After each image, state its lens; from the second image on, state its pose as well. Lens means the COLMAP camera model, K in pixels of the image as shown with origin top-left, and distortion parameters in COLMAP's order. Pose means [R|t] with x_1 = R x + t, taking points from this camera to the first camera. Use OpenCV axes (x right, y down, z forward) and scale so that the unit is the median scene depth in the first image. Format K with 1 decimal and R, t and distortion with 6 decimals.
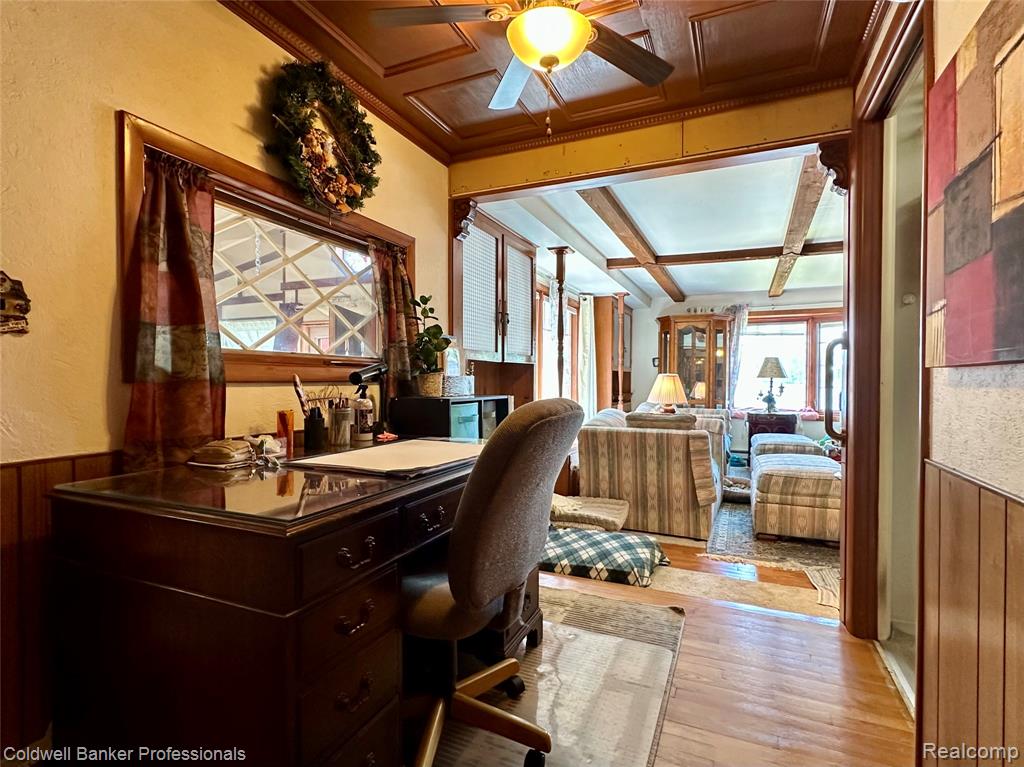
lens RADIAL K [[524.1, 0, 514.9], [0, 524.1, 383.8], [0, 0, 1]] dist [-0.001735, 0.000349]
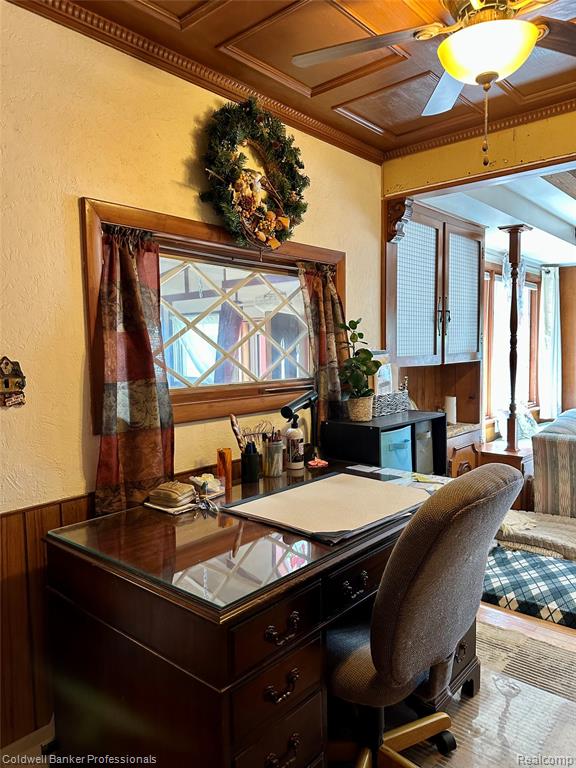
lens RADIAL K [[551.5, 0, 288.4], [0, 551.5, 385.0], [0, 0, 1]] dist [0.103287, -0.156887]
pose [[0.952626, 0.005433, -0.304096, 0.027685], [0.014421, 0.997909, 0.063003, -0.122141], [0.303803, -0.064403, 0.950556, -0.027166]]
